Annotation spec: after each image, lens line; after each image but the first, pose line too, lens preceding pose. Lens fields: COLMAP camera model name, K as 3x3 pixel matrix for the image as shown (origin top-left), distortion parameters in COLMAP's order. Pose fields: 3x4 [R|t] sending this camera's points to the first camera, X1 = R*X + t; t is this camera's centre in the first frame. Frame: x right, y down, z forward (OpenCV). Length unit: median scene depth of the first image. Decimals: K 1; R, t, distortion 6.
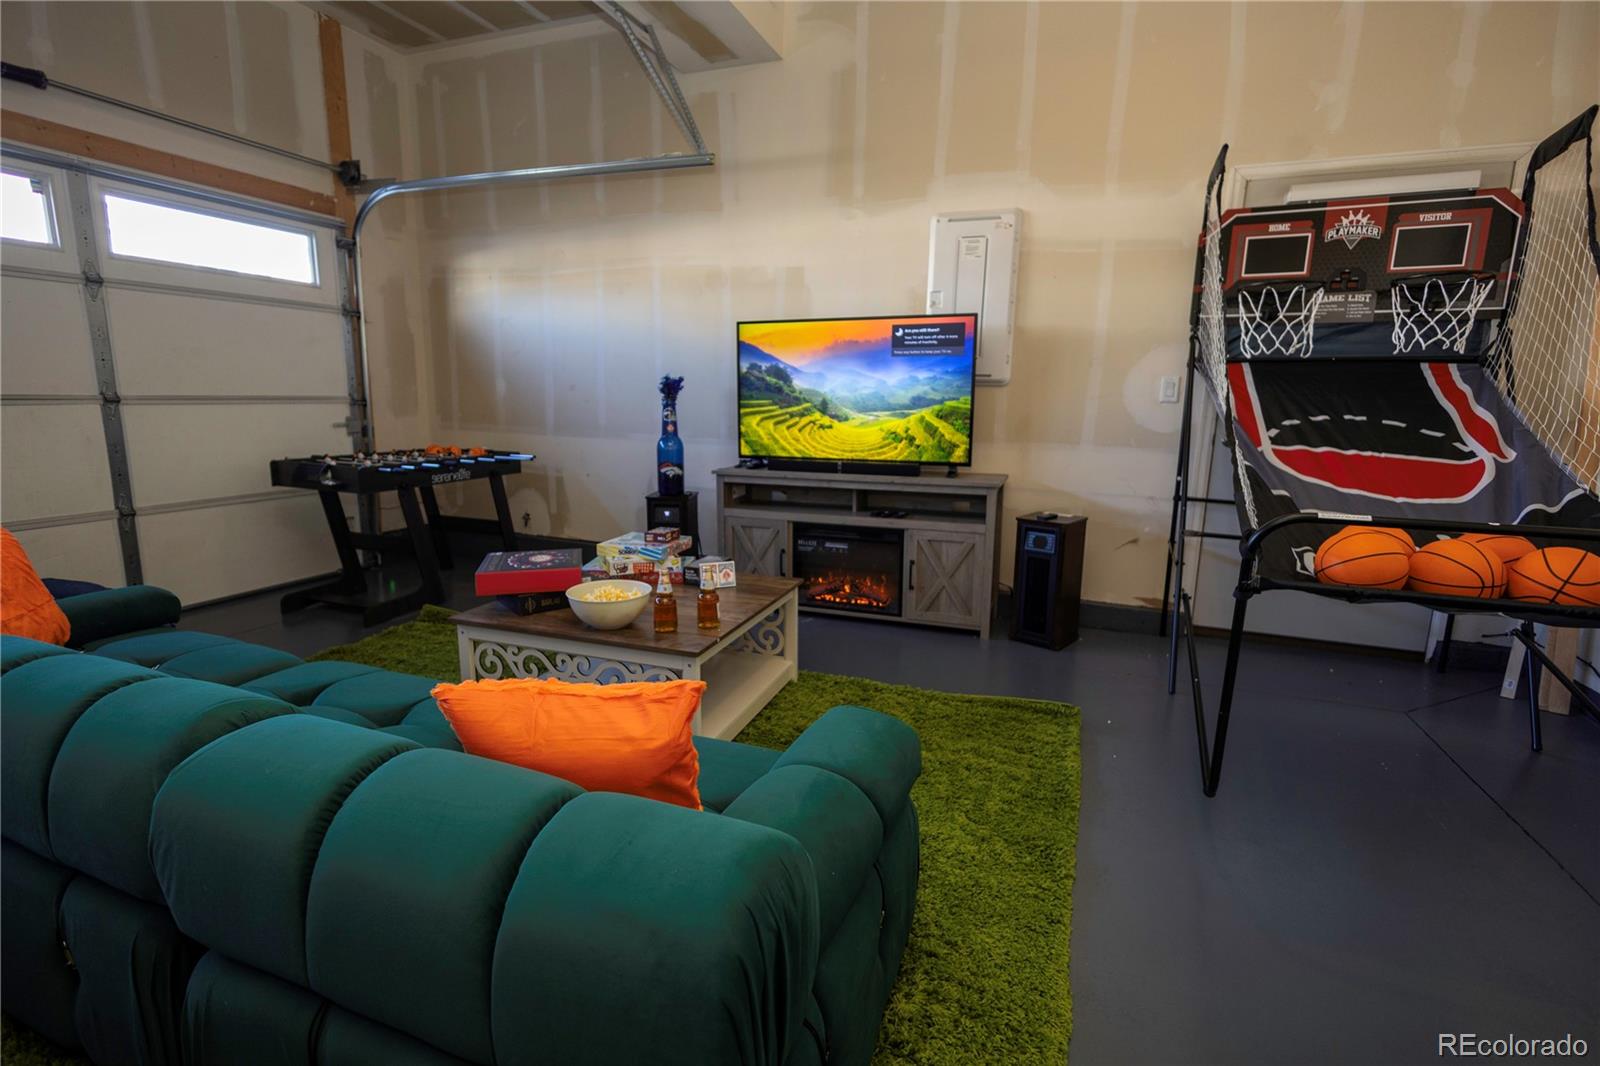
lens RADIAL K [[736.8, 0, 800.5], [0, 736.8, 529.3], [0, 0, 1]] dist [0.007165, -0.001035]
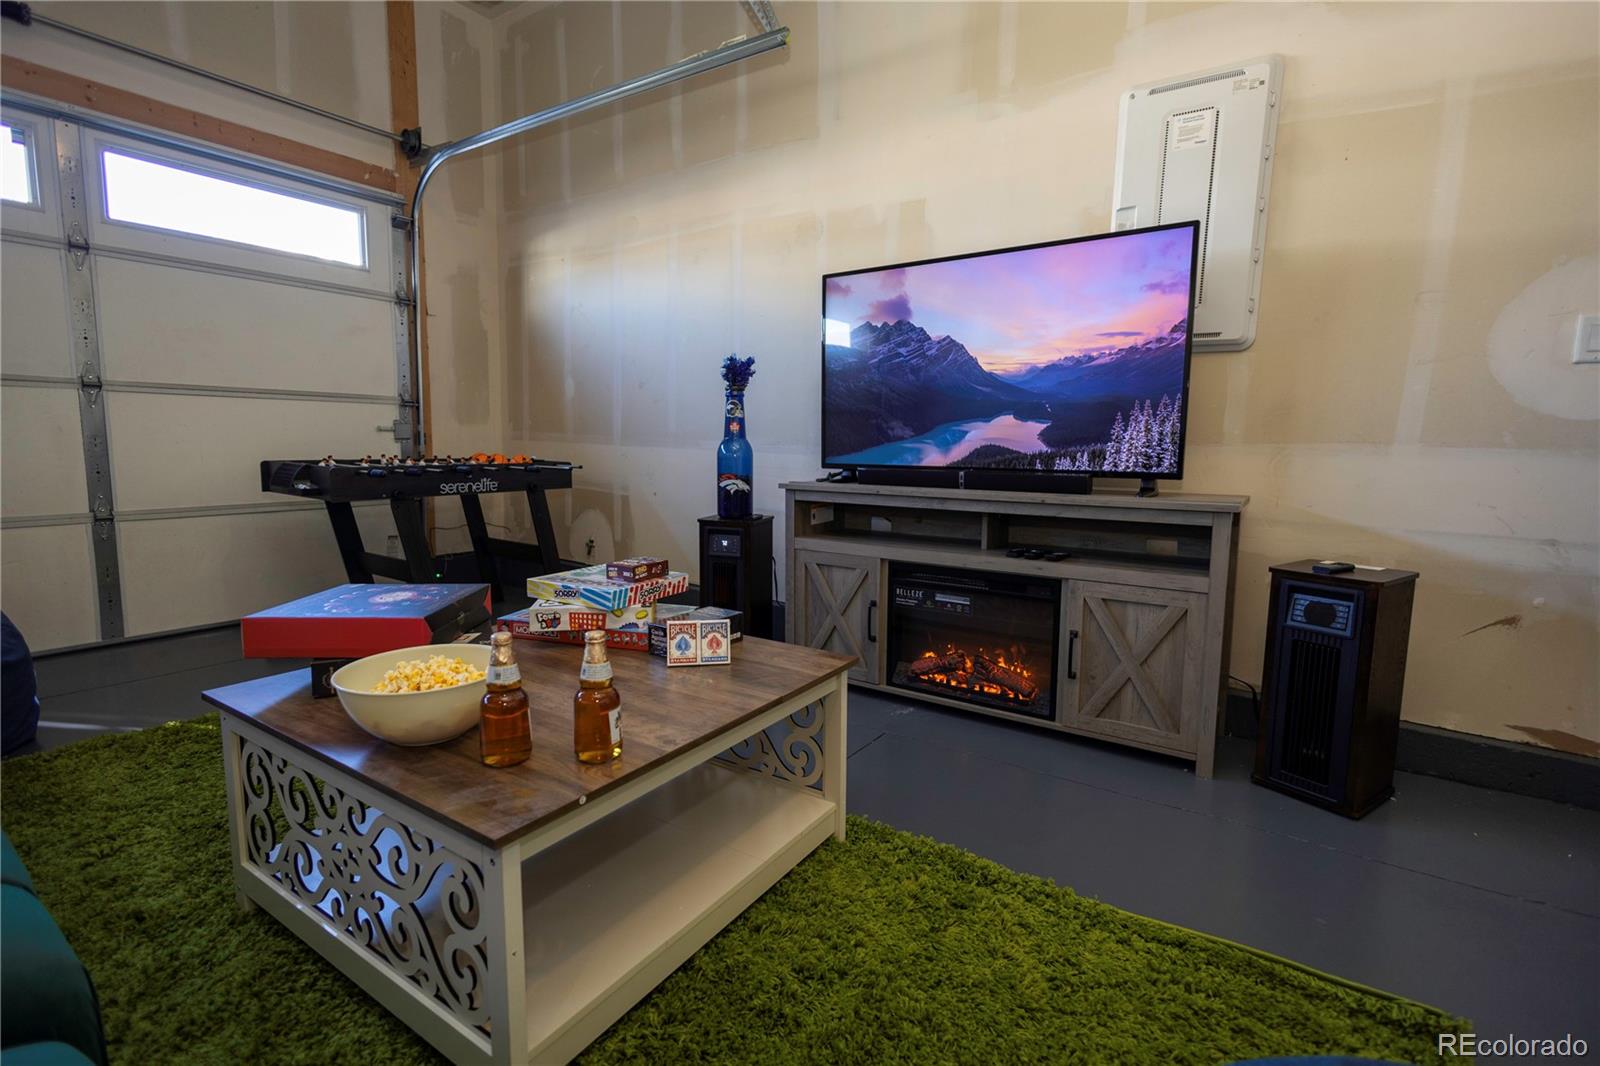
lens RADIAL K [[736.8, 0, 804.0], [0, 736.8, 529.0], [0, 0, 1]] dist [0.007165, -0.001035]
pose [[0.972506, 0.031251, -0.230769, 0.070593], [-0.045198, 0.997441, -0.055399, 0.002118], [0.228448, 0.064307, 0.971430, 0.342346]]
